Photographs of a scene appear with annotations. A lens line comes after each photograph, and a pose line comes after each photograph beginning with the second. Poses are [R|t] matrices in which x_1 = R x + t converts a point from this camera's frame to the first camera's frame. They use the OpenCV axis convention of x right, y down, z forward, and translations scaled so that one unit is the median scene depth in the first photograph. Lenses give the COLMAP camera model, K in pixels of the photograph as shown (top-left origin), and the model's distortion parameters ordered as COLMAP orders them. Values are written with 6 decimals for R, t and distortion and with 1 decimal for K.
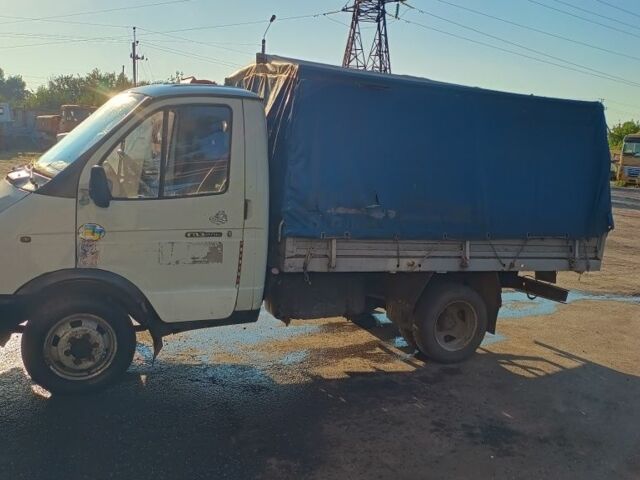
lens RADIAL K [[620.8, 0, 320.0], [0, 620.8, 240.0], [0, 0, 1]] dist [0.001792, -0.000225]
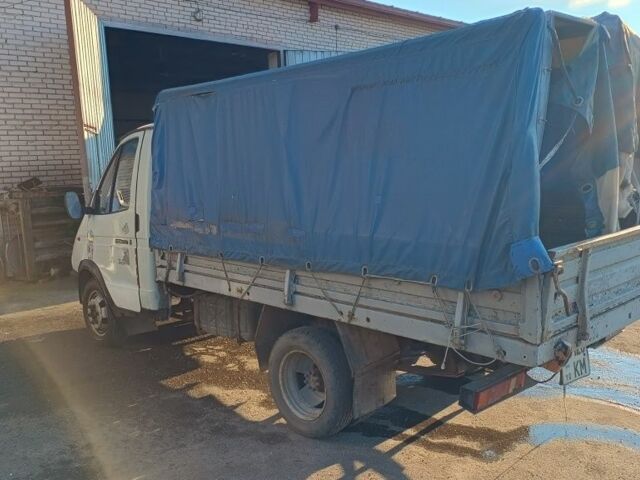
lens RADIAL K [[620.8, 0, 320.0], [0, 620.8, 240.0], [0, 0, 1]] dist [0.001792, -0.000225]
pose [[0.373313, -0.019365, -0.927503, 1.009782], [-0.169945, 0.981436, -0.088892, 0.028298], [0.912007, 0.190809, 0.363092, 0.770997]]
